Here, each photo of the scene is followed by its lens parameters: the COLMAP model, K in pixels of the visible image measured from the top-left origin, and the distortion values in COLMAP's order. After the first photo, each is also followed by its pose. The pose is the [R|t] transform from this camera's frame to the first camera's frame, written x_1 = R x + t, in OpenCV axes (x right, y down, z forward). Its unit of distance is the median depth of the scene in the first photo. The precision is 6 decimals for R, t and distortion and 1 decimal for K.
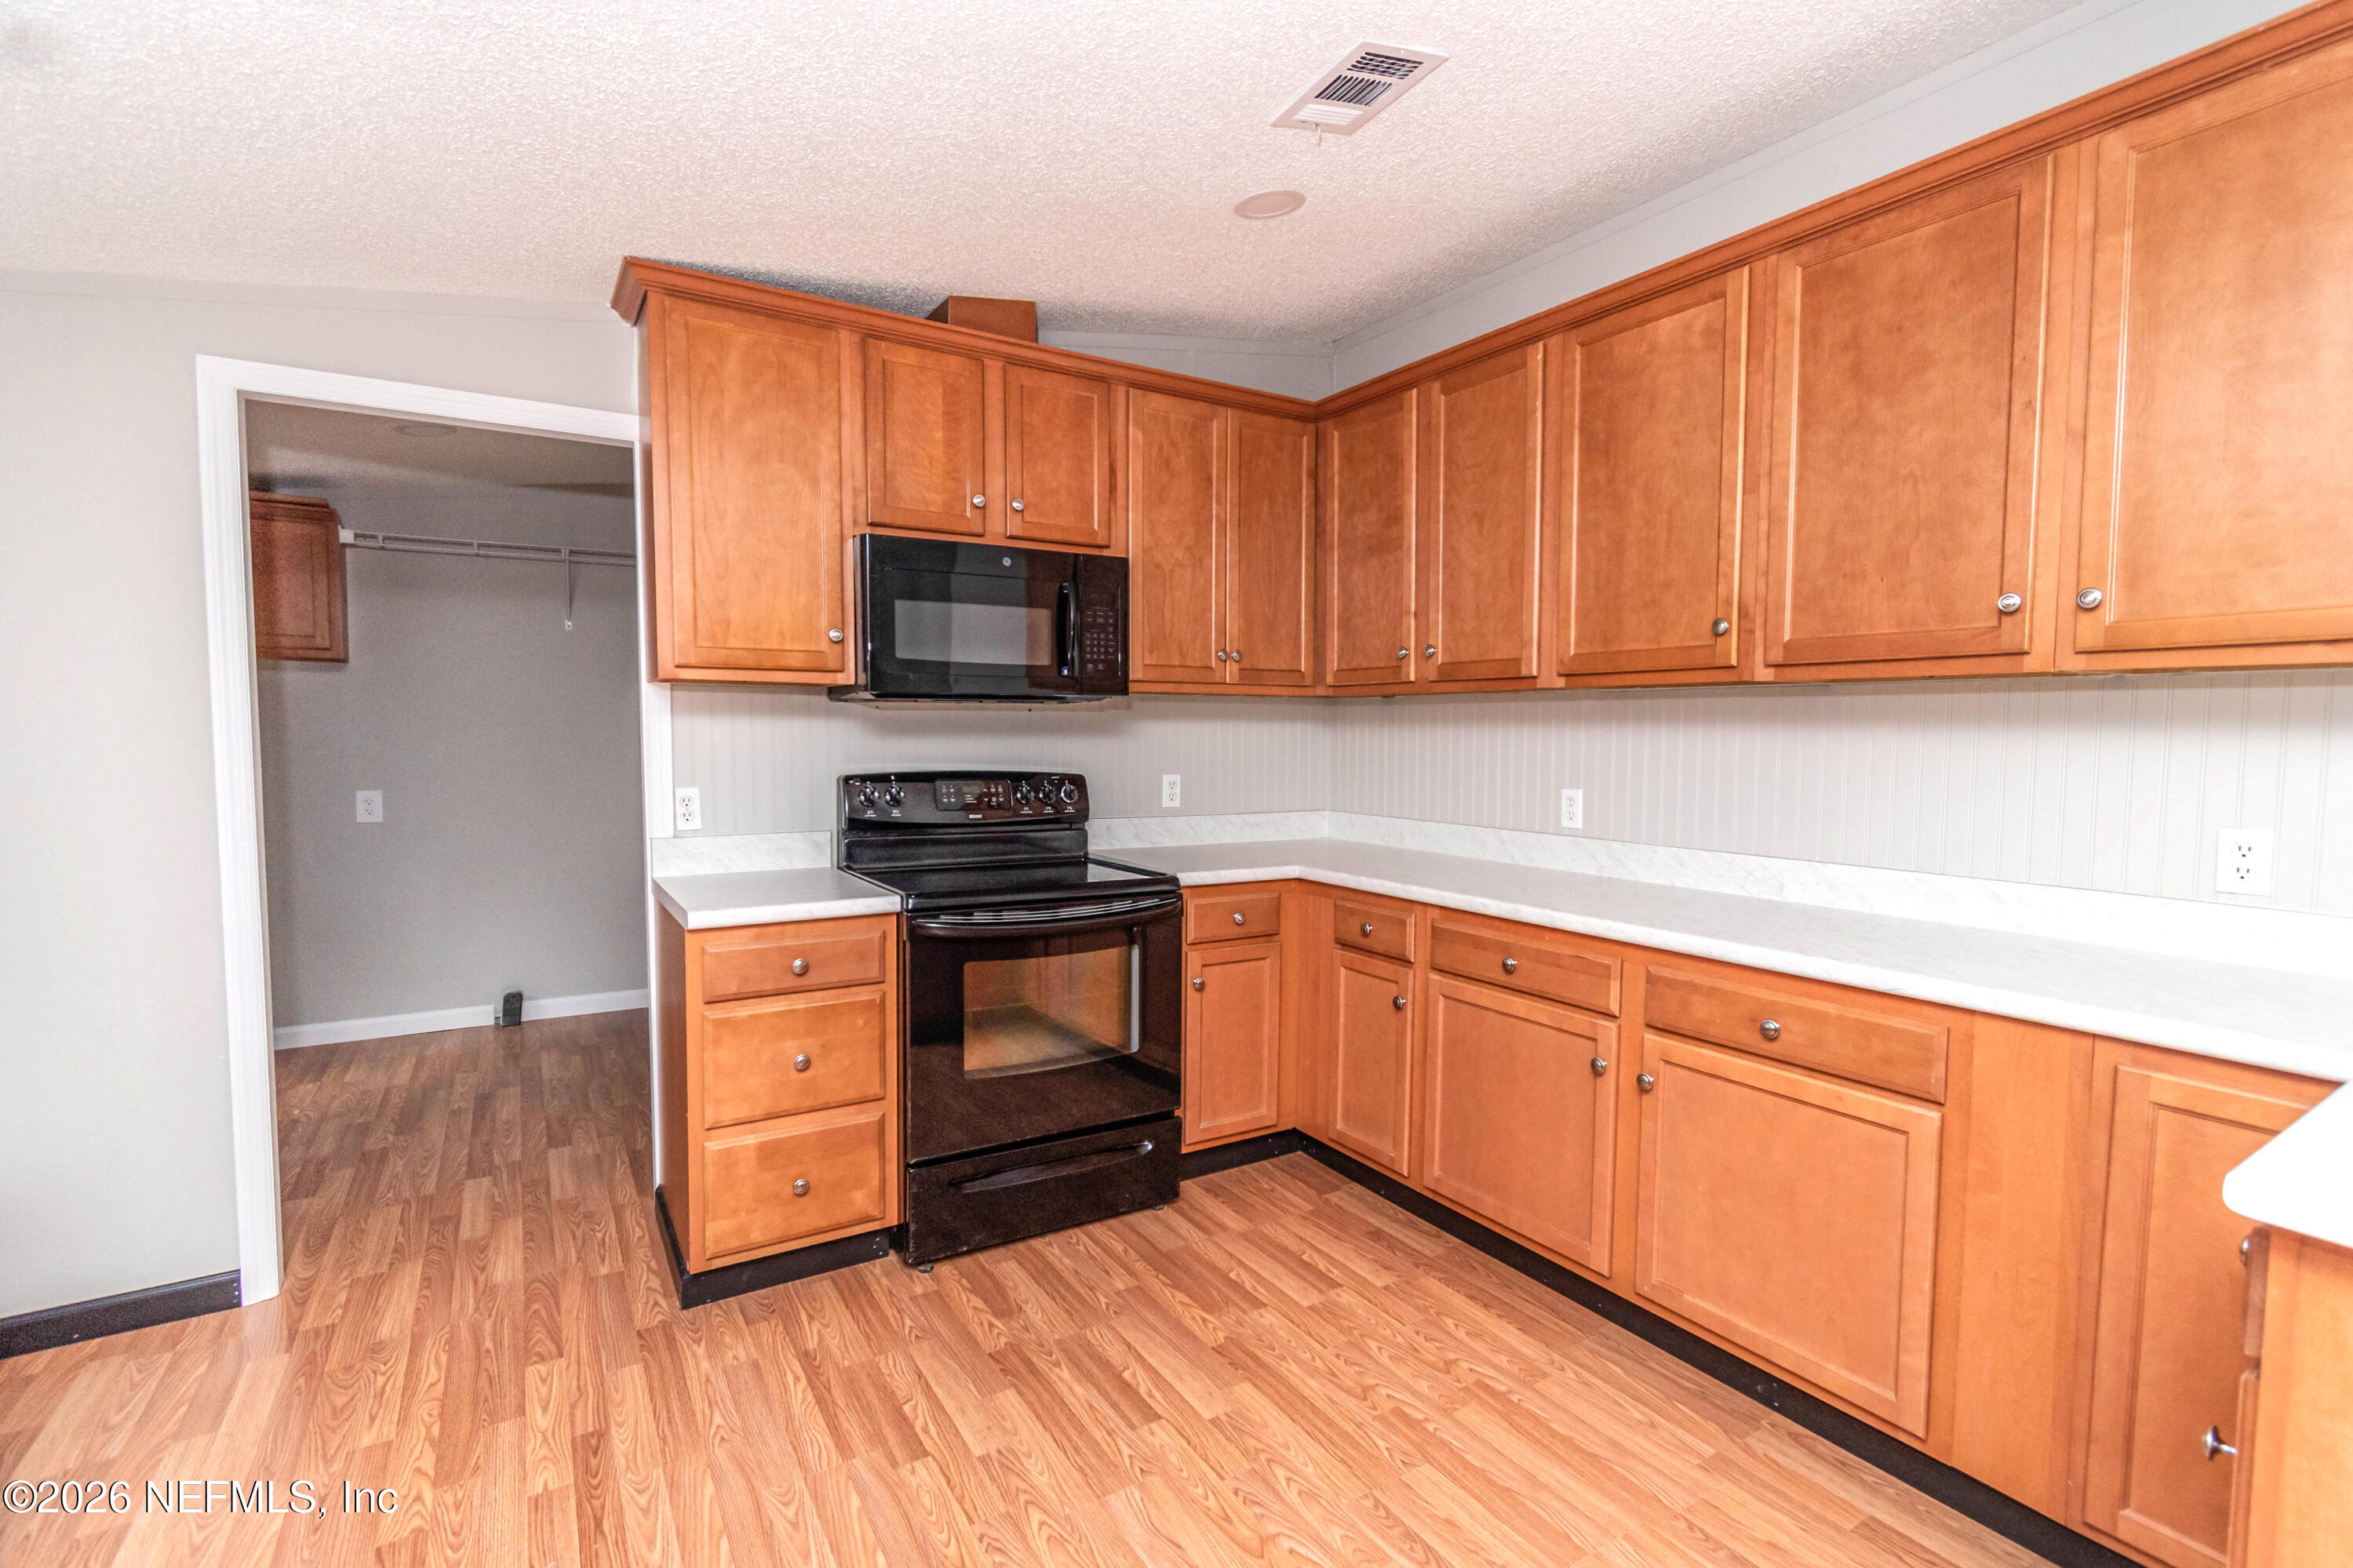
lens RADIAL K [[1068.8, 0, 1191.3], [0, 1068.8, 795.8], [0, 0, 1]] dist [0.004440, -0.000932]
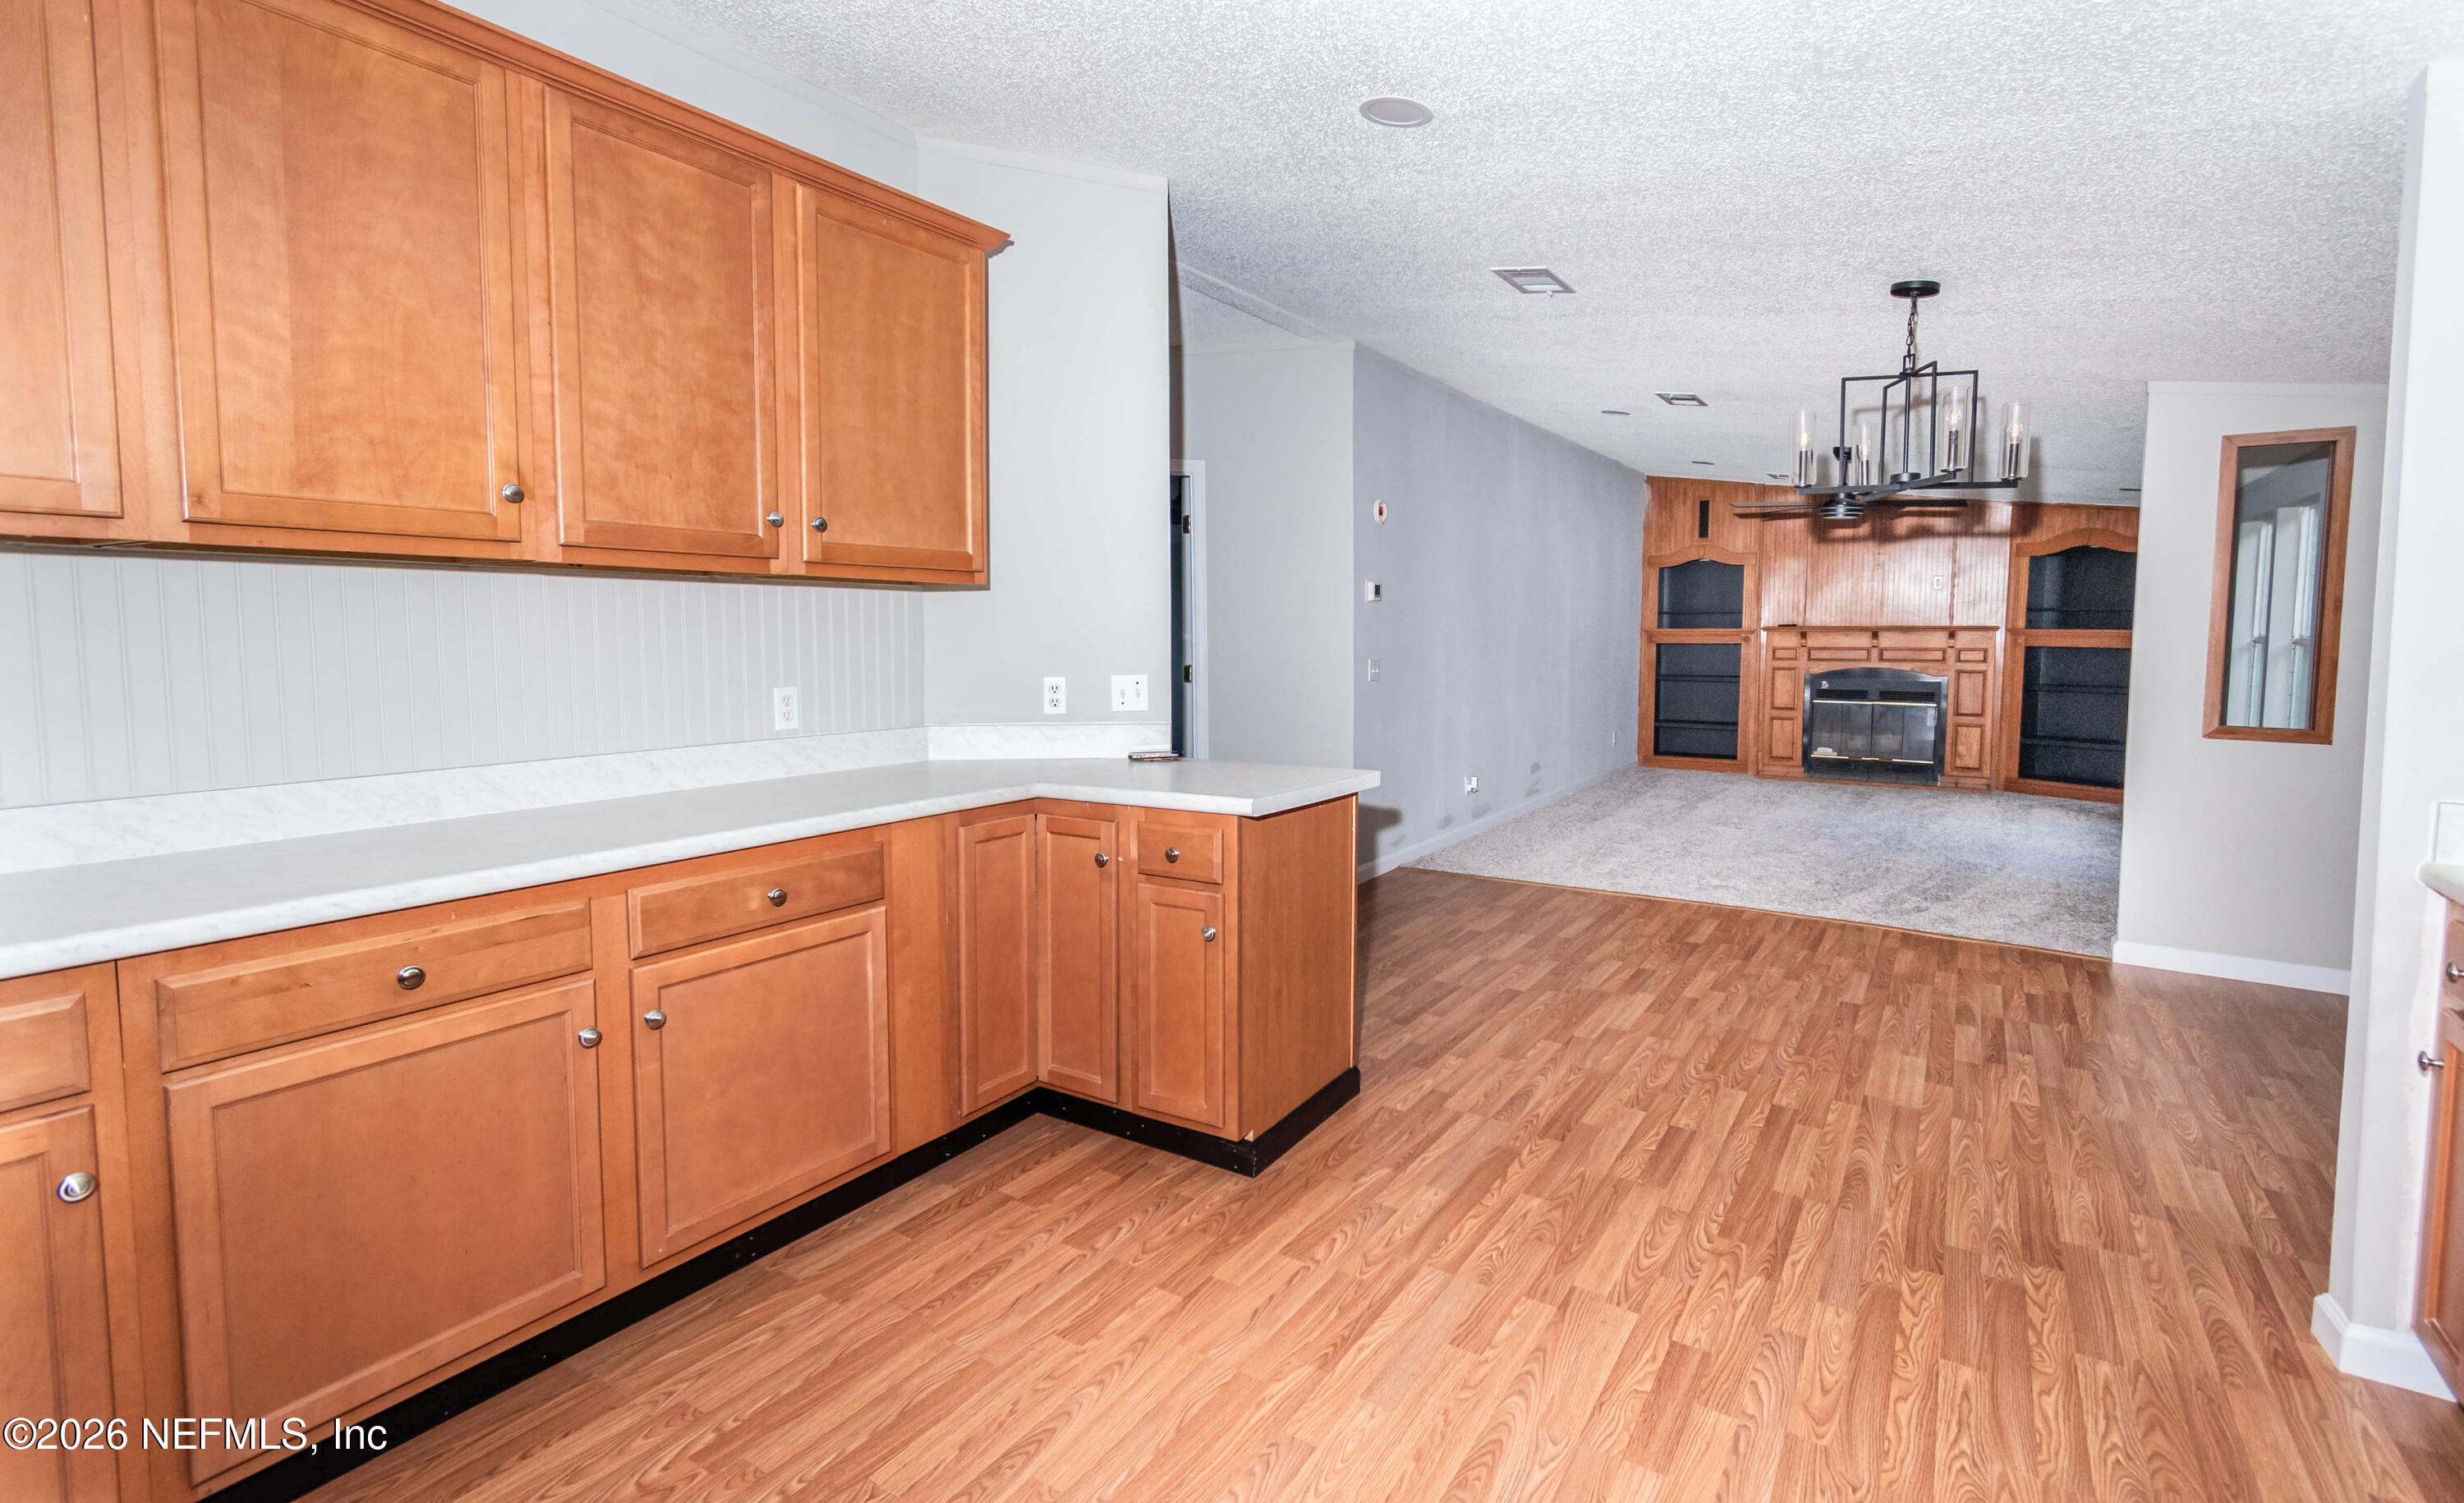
lens RADIAL K [[1100.9, 0, 1240.2], [0, 1100.9, 708.0], [0, 0, 1]] dist [0.000202, -0.000058]
pose [[-0.409628, -0.070332, 0.909537, -0.493906], [0.053467, 0.993459, 0.100901, -0.044100], [-0.910684, 0.089962, -0.403188, 0.777061]]
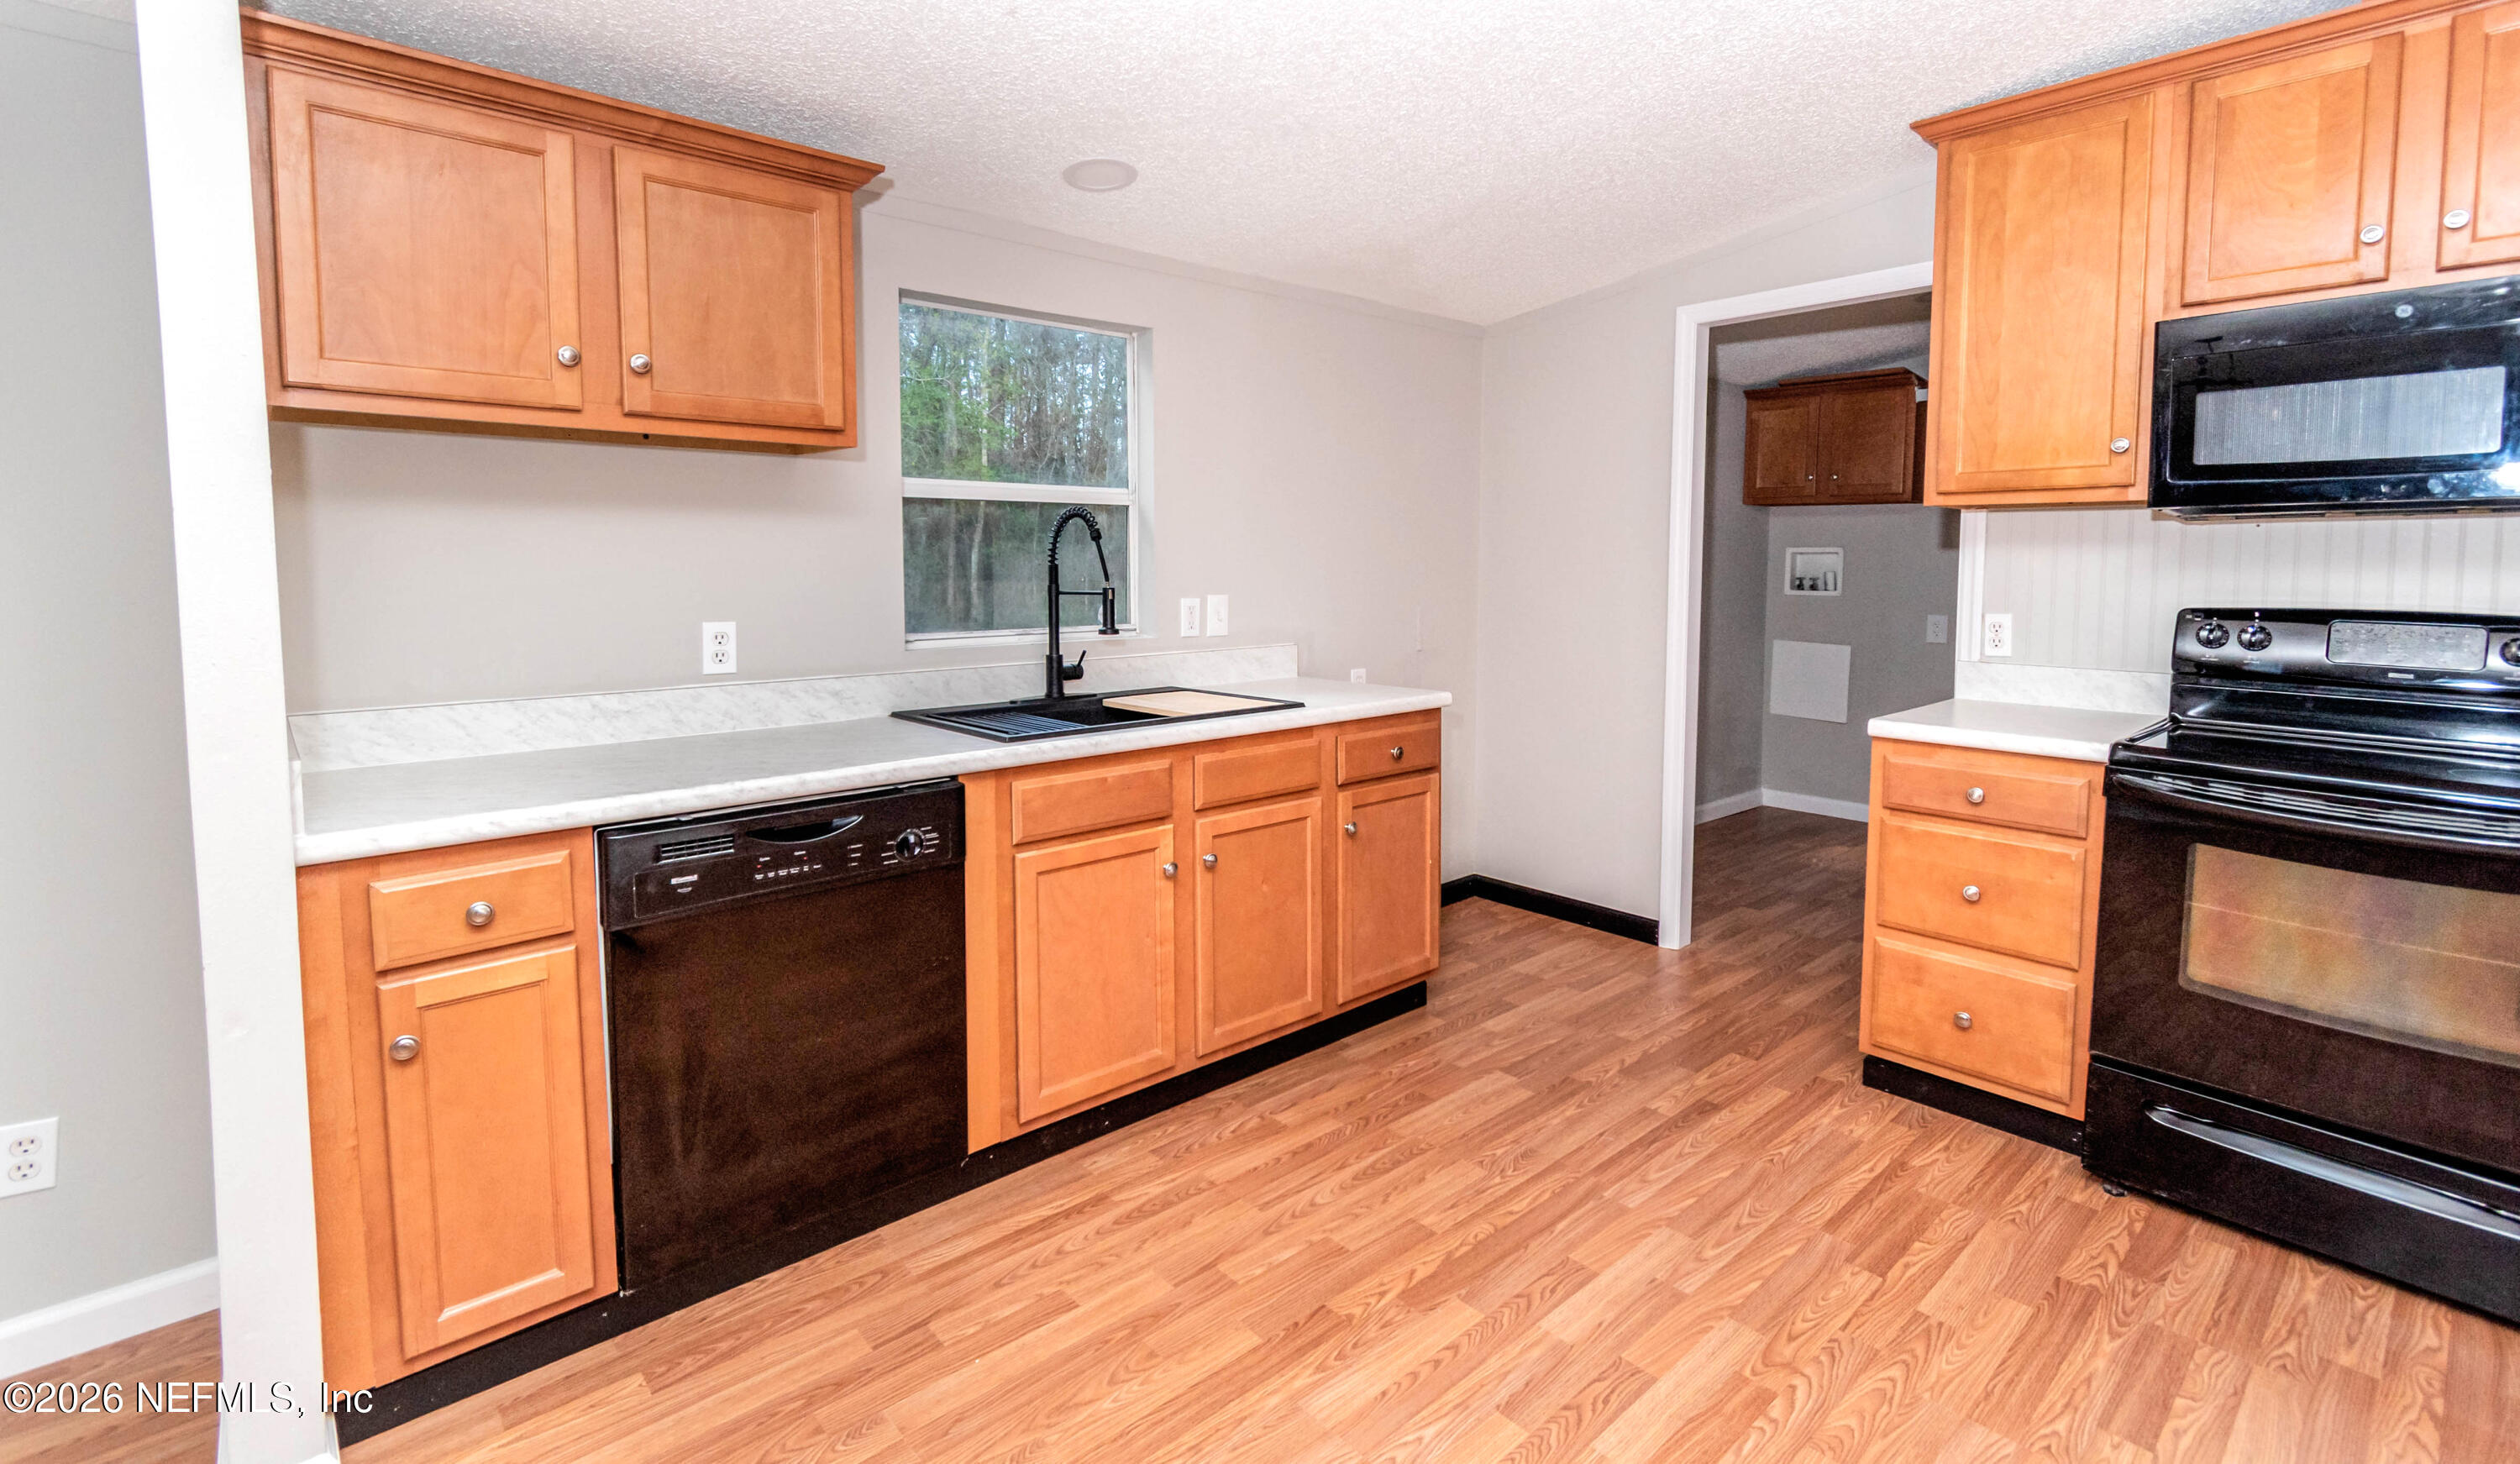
lens RADIAL K [[1113.7, 0, 1266.7], [0, 1113.7, 637.9], [0, 0, 1]] dist [0.001217, 0.000291]
pose [[0.164302, 0.063024, -0.984395, 0.489602], [-0.063823, 0.996545, 0.053150, 0.003702], [0.984343, 0.054094, 0.167756, 0.174905]]
